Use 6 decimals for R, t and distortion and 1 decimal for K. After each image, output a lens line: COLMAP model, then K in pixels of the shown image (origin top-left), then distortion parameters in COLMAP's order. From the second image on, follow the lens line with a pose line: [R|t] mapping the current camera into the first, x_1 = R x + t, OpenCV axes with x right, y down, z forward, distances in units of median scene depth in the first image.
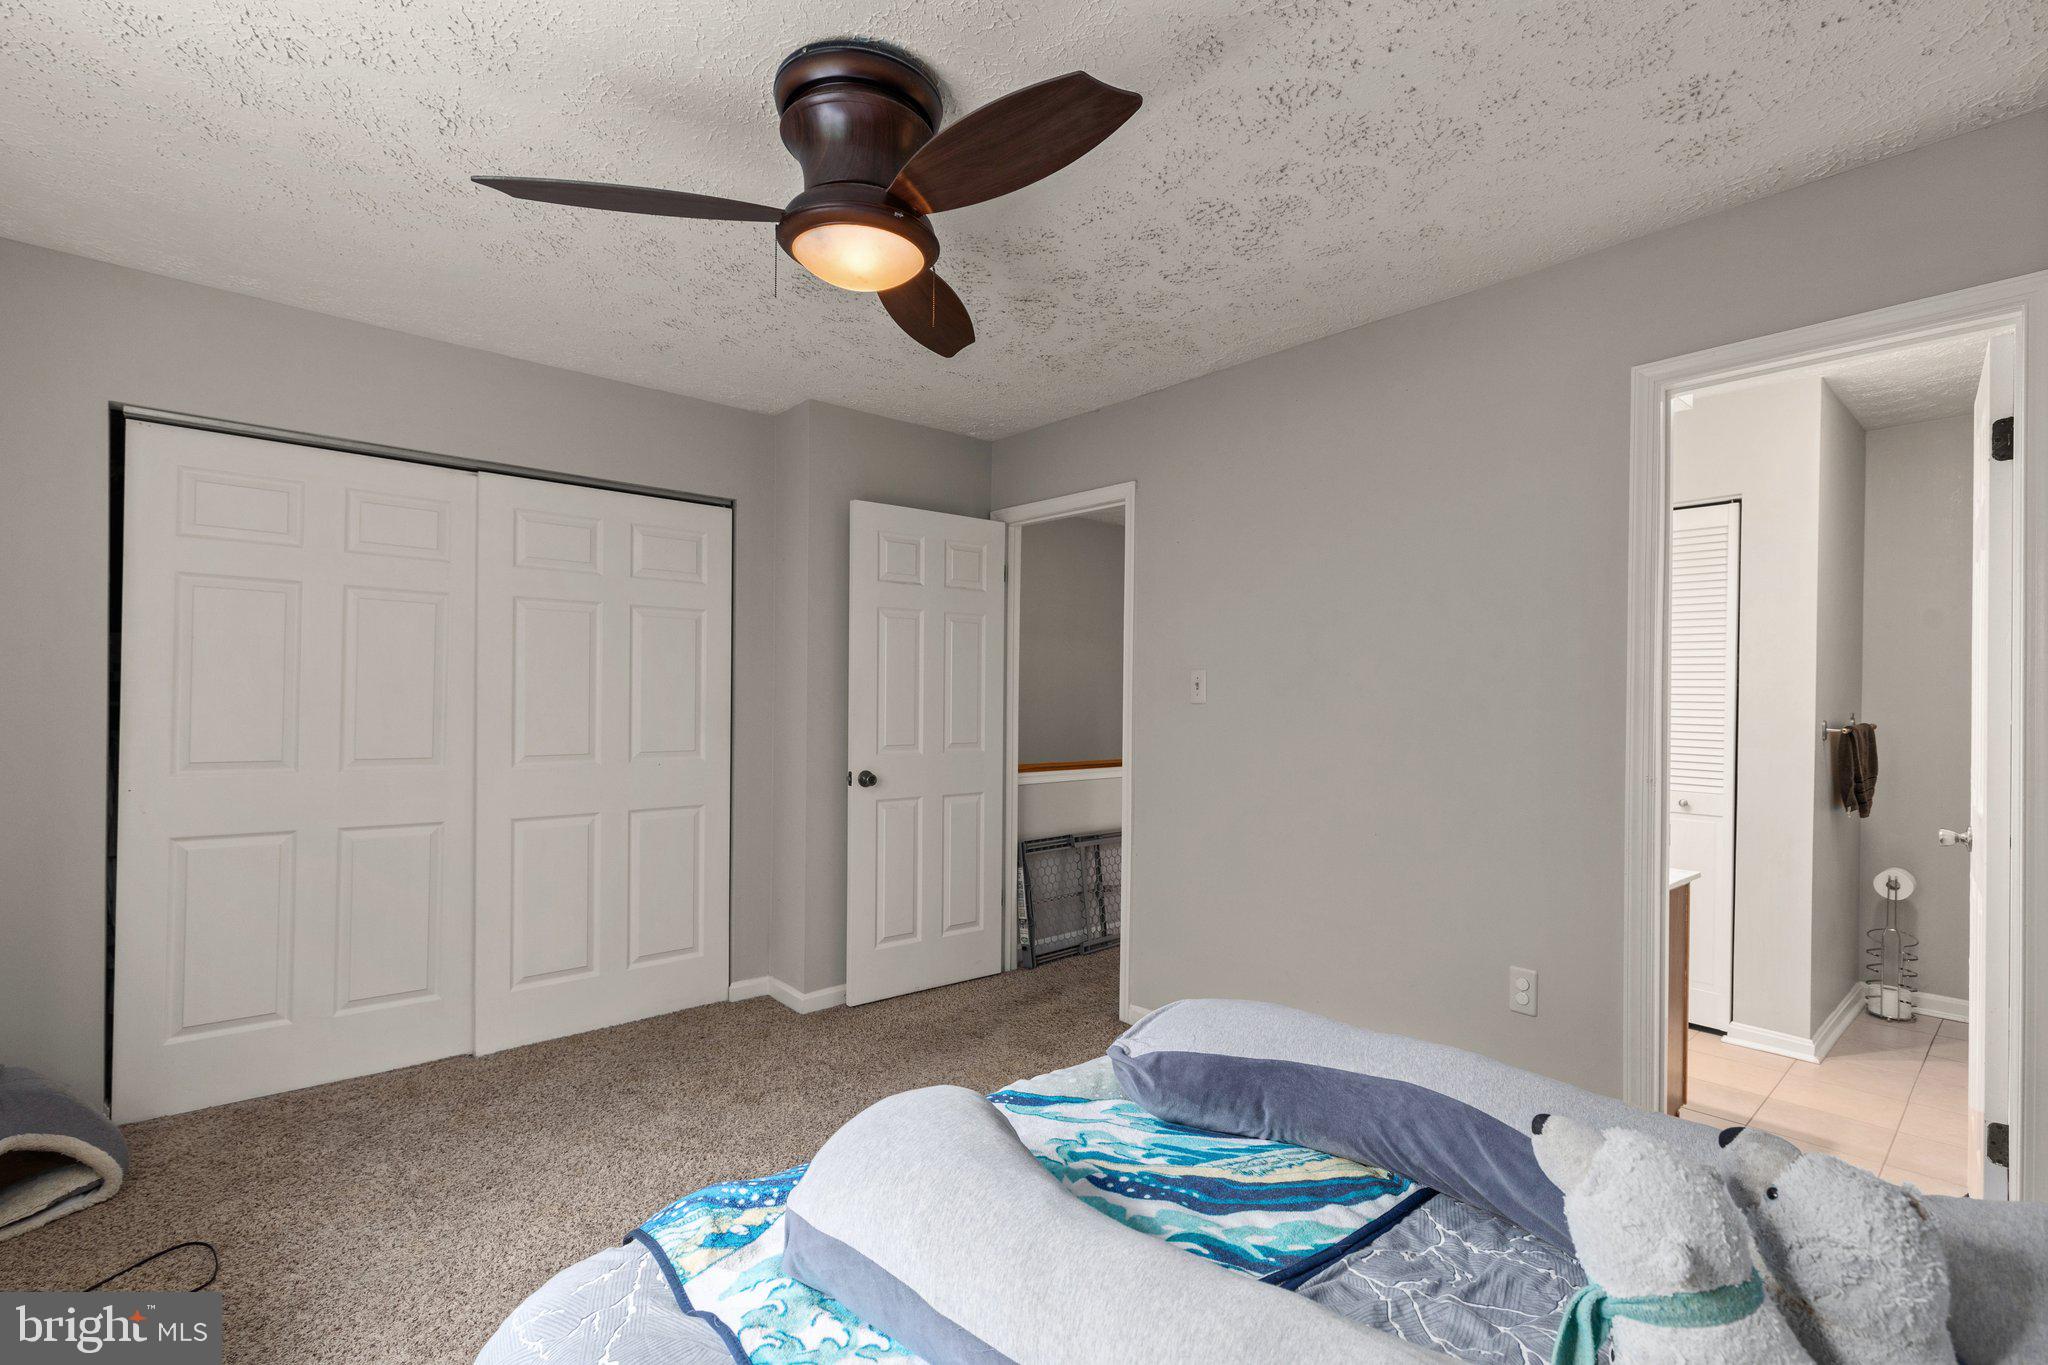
lens RADIAL K [[929.5, 0, 1025.9], [0, 929.5, 700.7], [0, 0, 1]] dist [0.002040, -0.000527]
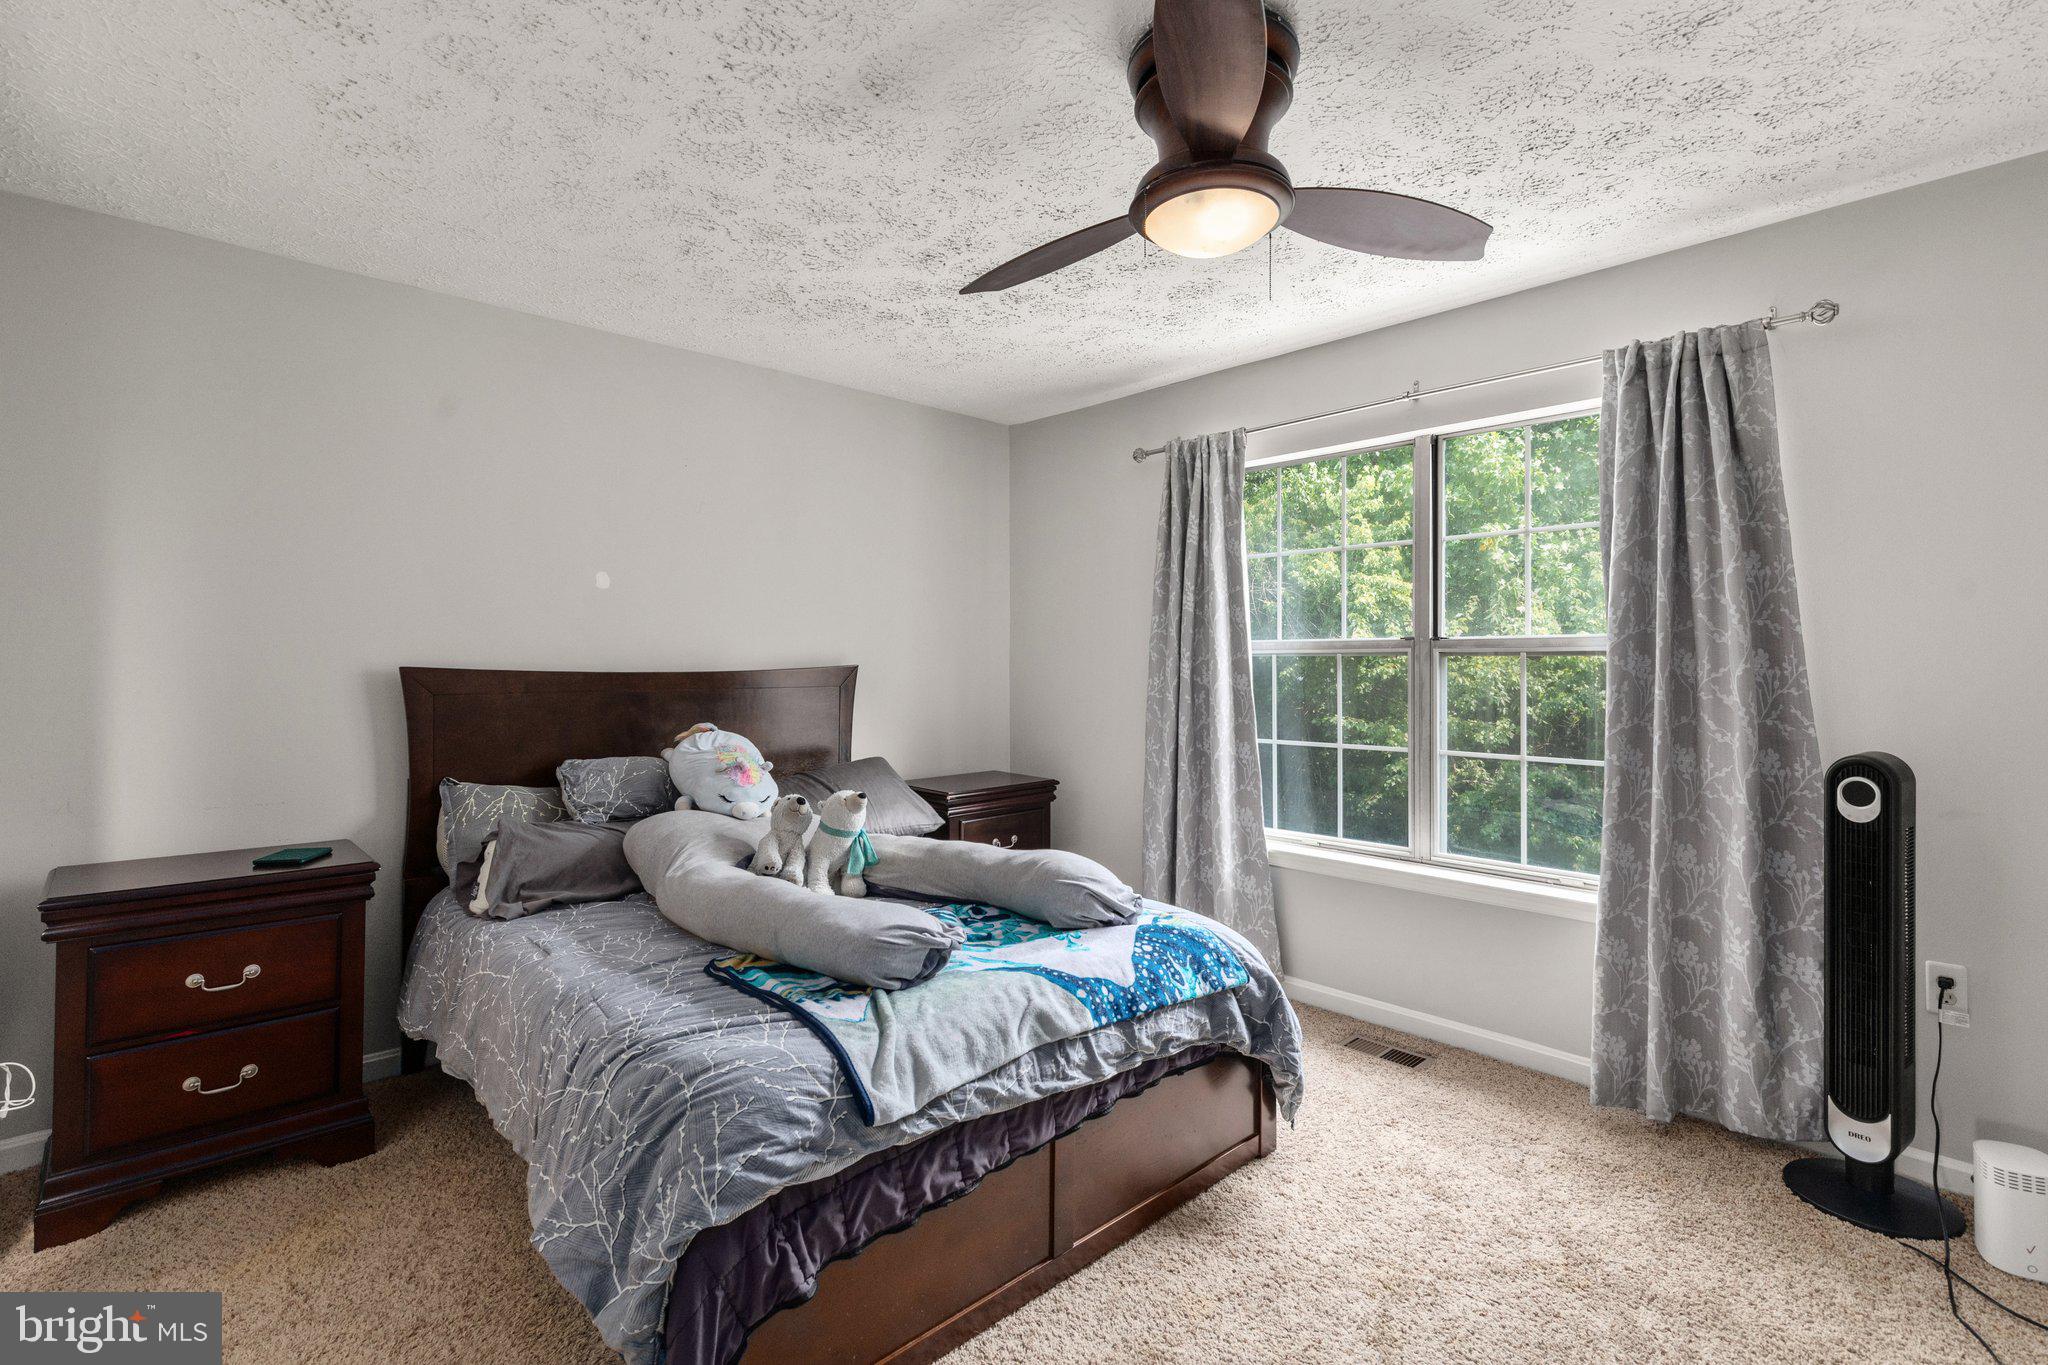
lens RADIAL K [[949.4, 0, 1027.1], [0, 949.4, 680.2], [0, 0, 1]] dist [0.013005, -0.004710]
pose [[-0.999033, -0.010725, -0.042636, 0.053044], [-0.011736, 0.999654, 0.023542, -0.019539], [0.042369, 0.024020, -0.998813, 2.018707]]
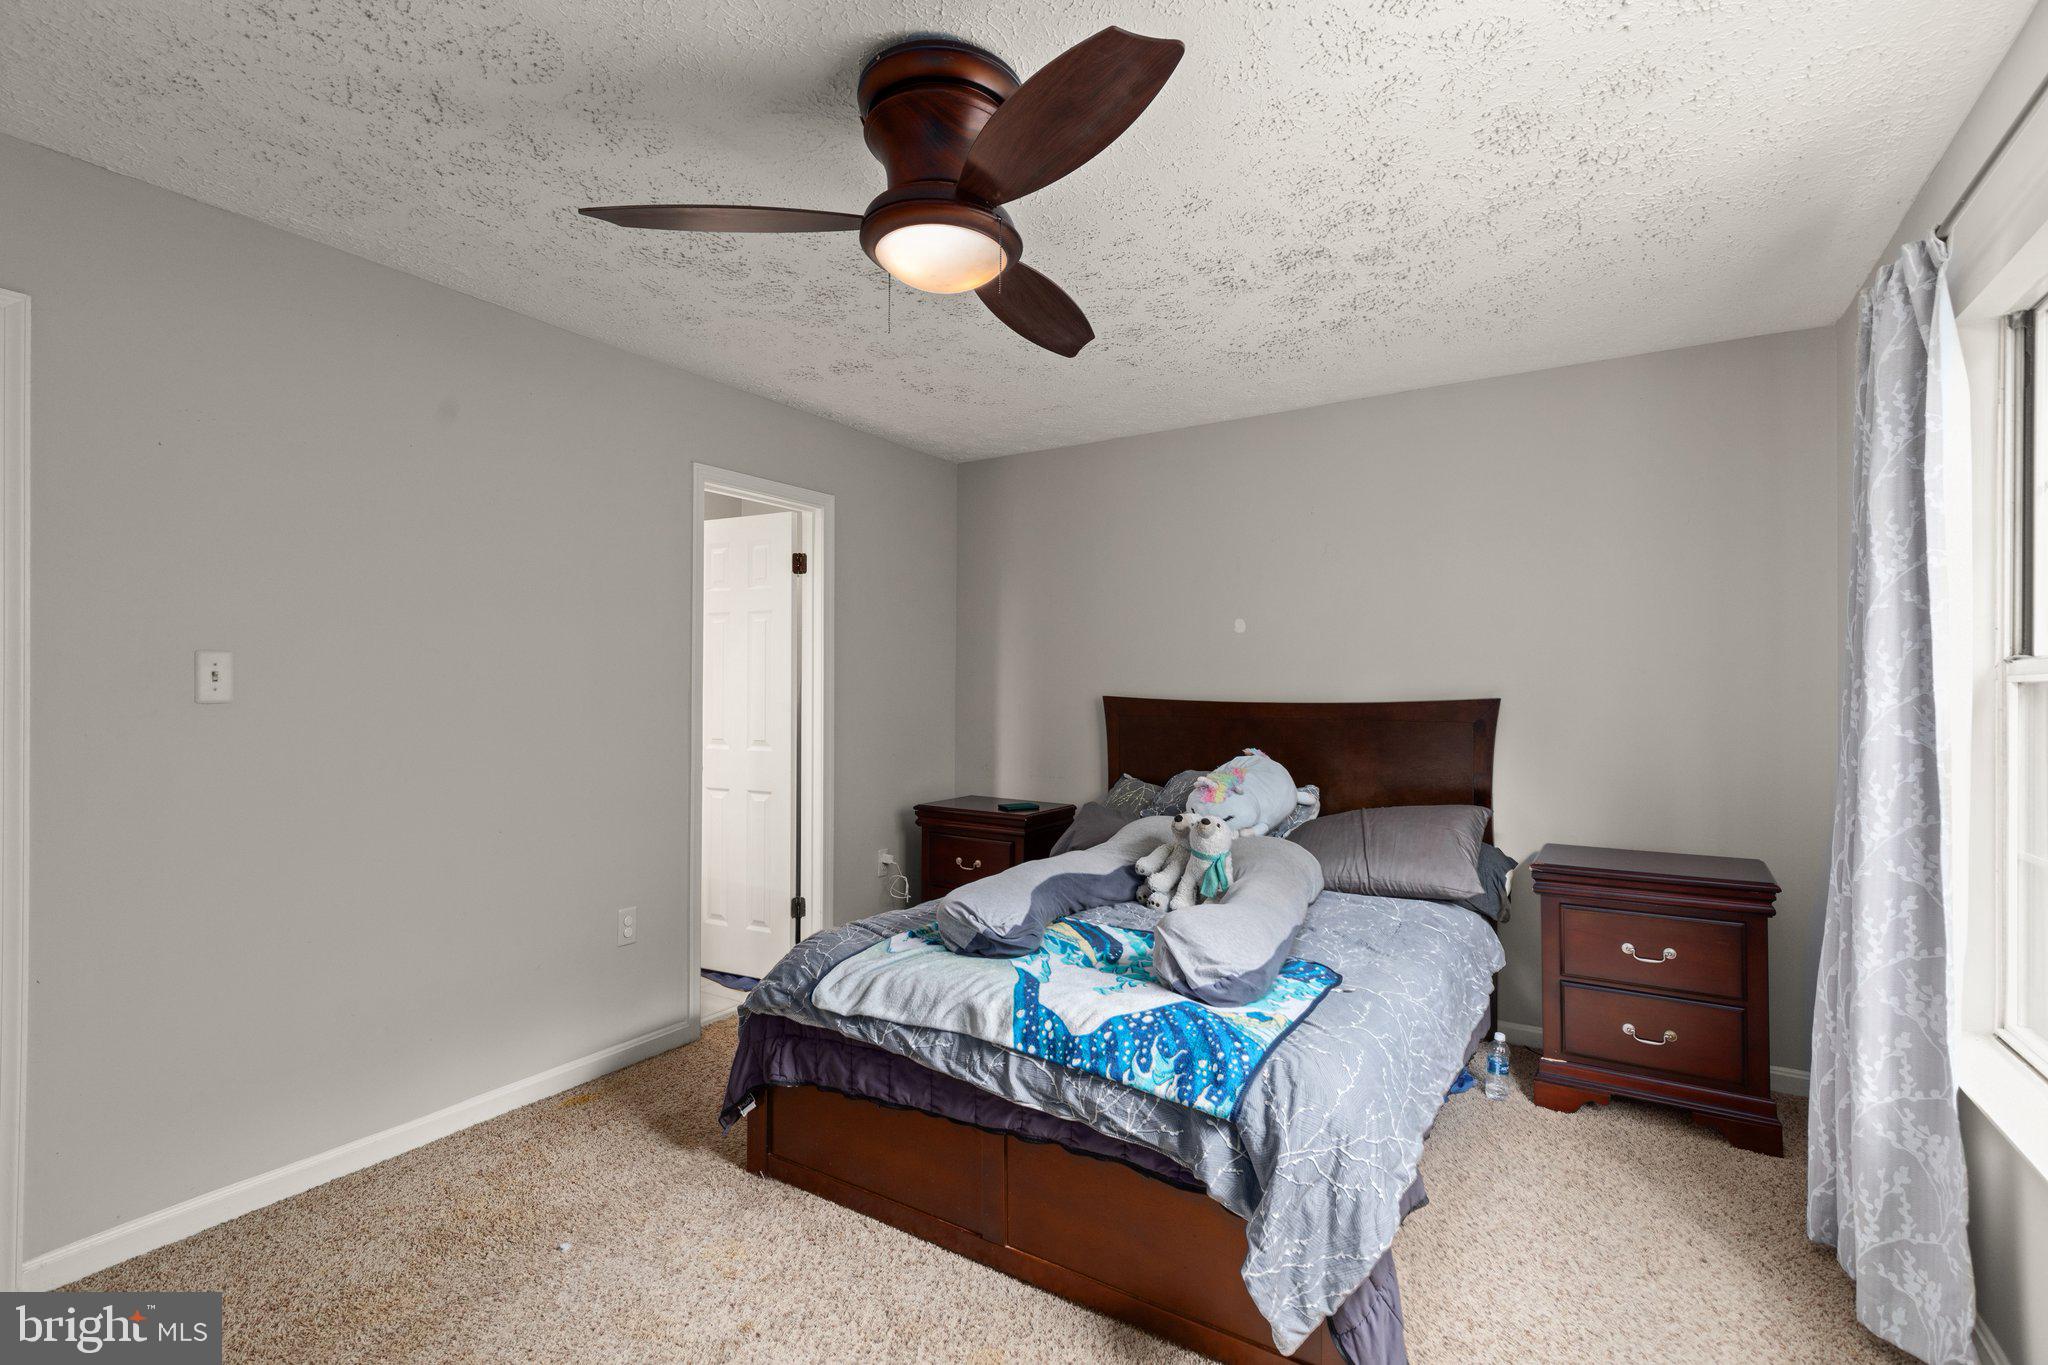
lens RADIAL K [[929.5, 0, 1025.9], [0, 929.5, 700.7], [0, 0, 1]] dist [0.002040, -0.000527]
pose [[-0.283680, -0.021133, 0.958686, -1.168319], [-0.004562, 0.999776, 0.020688, -0.028660], [-0.958908, 0.001495, -0.283713, 1.206245]]
